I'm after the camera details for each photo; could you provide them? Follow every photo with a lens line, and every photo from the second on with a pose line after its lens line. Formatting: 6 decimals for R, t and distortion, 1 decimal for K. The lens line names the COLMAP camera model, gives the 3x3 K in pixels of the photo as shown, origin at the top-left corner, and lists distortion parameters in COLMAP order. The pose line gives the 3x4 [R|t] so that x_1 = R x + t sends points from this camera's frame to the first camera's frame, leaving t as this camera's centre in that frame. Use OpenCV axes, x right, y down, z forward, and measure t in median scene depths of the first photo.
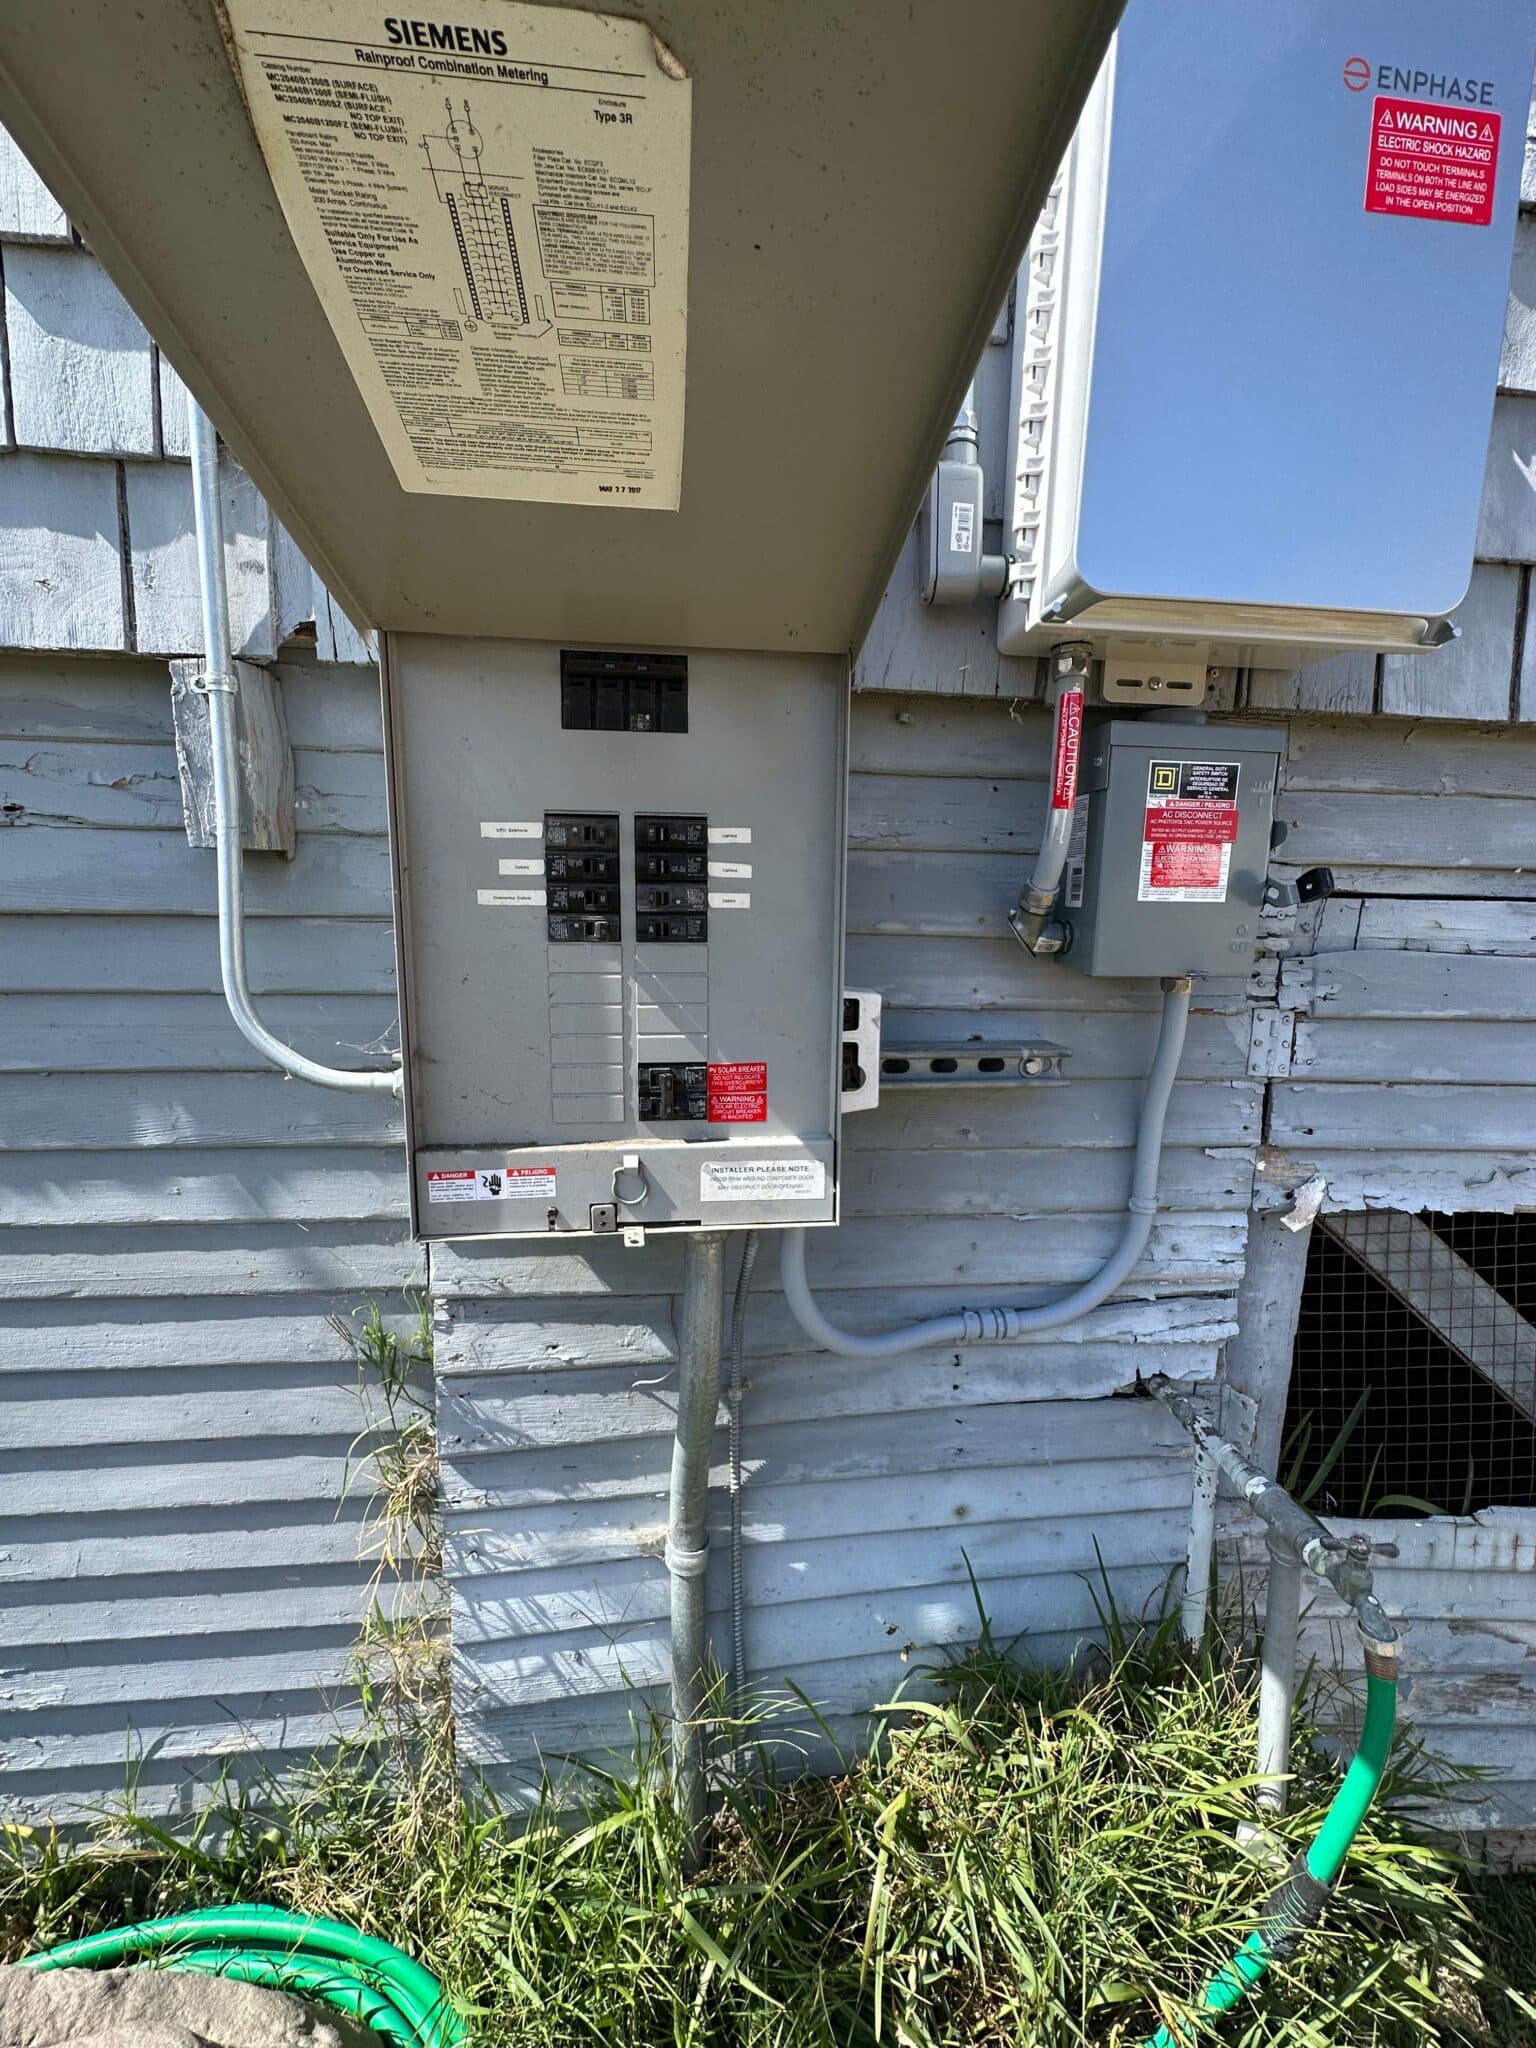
lens RADIAL K [[806.1, 0, 767.1], [0, 806.1, 1018.6], [0, 0, 1]] dist [-0.001846, -0.000308]
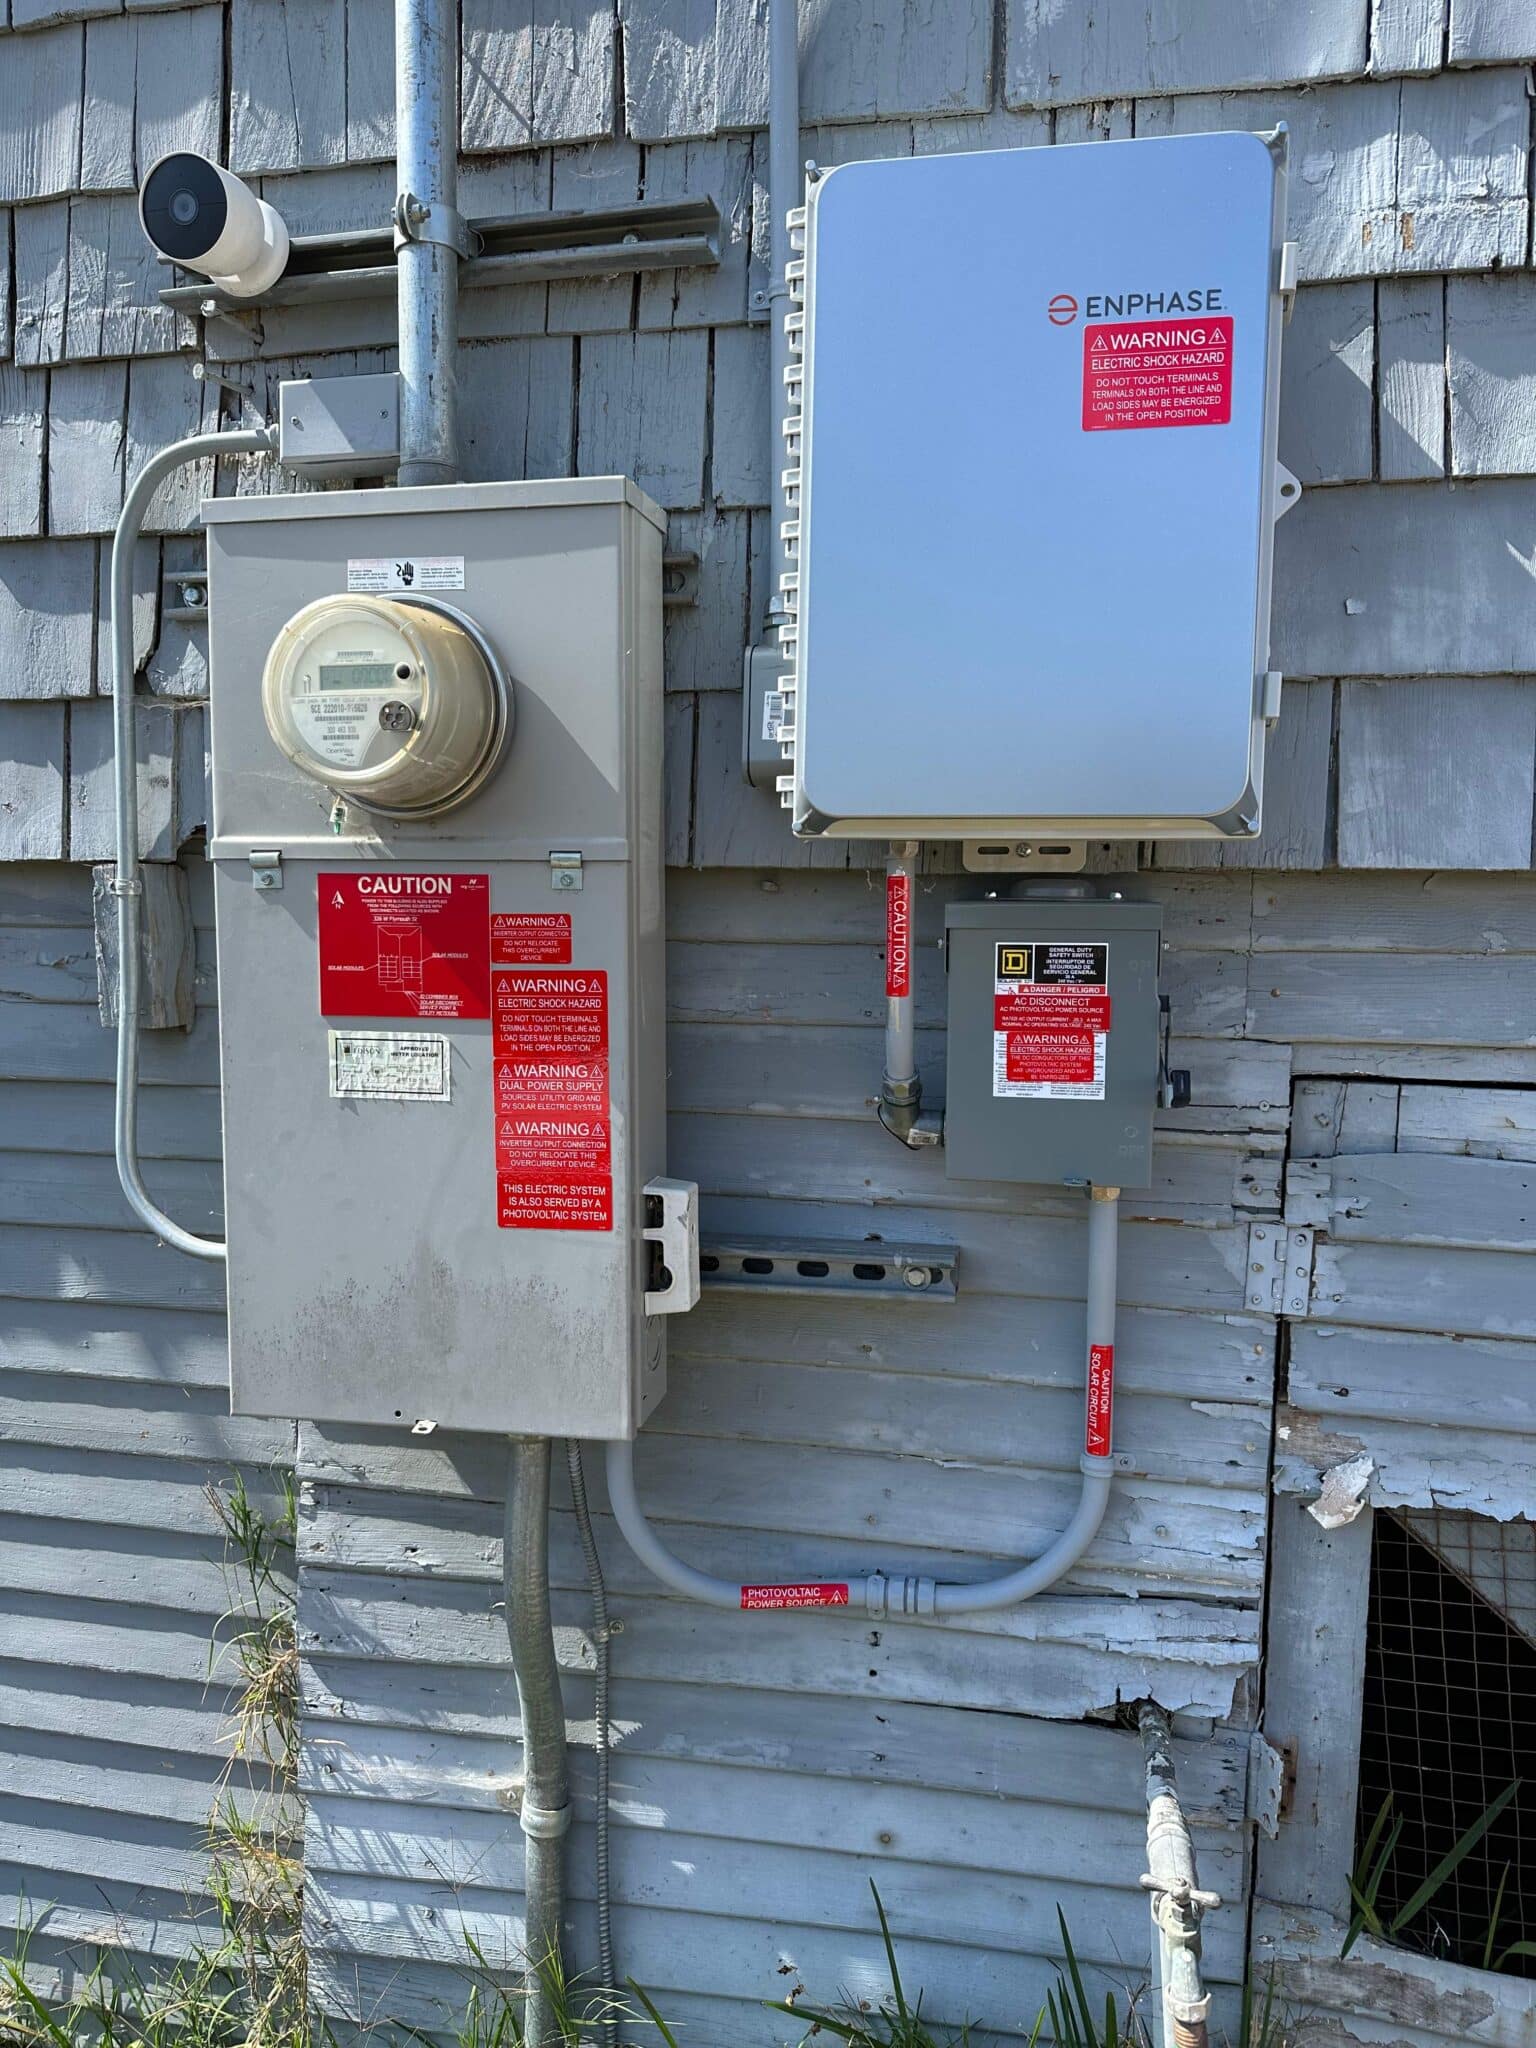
lens RADIAL K [[1431.2, 0, 766.0], [0, 1431.2, 1024.9], [0, 0, 1]] dist [0.003382, -0.015681]
pose [[0.953613, 0.015823, -0.300618, 0.591518], [-0.037389, 0.997111, -0.066121, -0.096736], [0.298703, 0.074294, 0.951450, -0.473852]]
